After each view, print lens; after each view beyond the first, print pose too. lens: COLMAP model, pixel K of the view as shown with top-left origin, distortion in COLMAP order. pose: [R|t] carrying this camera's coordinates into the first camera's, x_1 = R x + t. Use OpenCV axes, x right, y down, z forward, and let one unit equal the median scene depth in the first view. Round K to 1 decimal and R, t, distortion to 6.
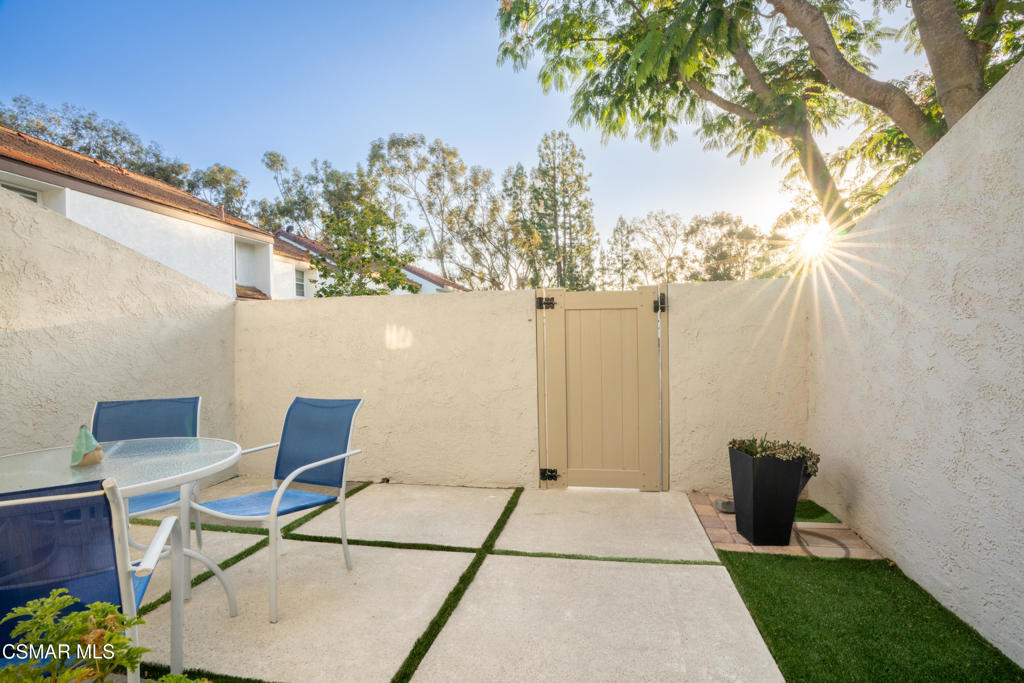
lens RADIAL K [[459.3, 0, 516.1], [0, 459.3, 341.6], [0, 0, 1]] dist [-0.002998, -0.000601]
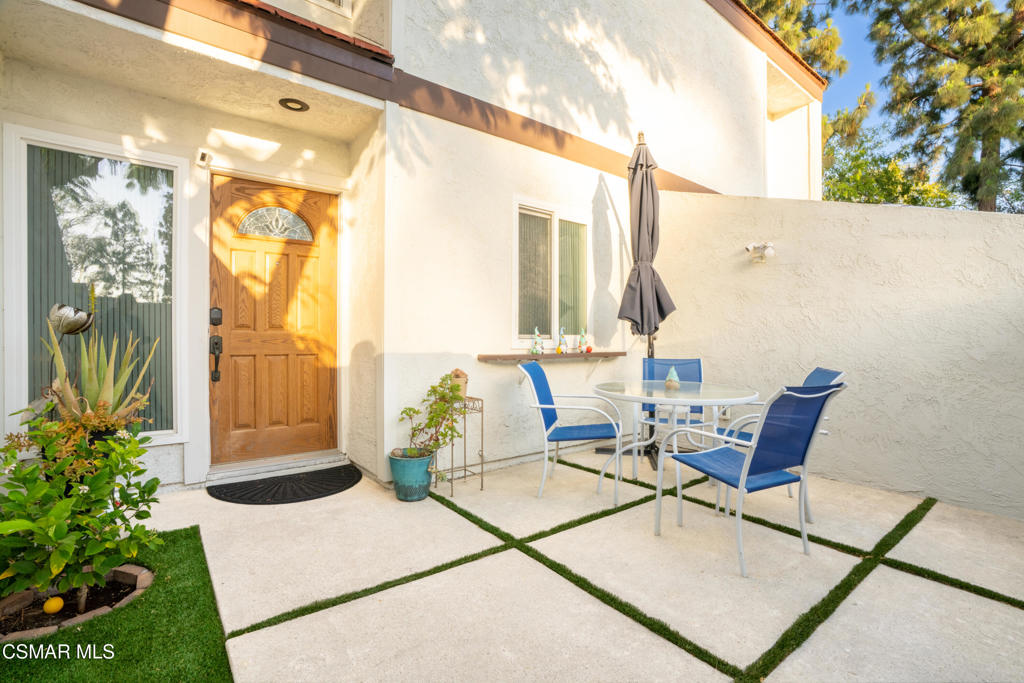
lens RADIAL K [[459.3, 0, 516.1], [0, 459.3, 341.6], [0, 0, 1]] dist [-0.002998, -0.000601]
pose [[-0.633824, 0.021701, -0.773173, 0.474262], [-0.006952, 0.999406, 0.033750, 0.026598], [0.773446, 0.026767, -0.633297, 1.016741]]
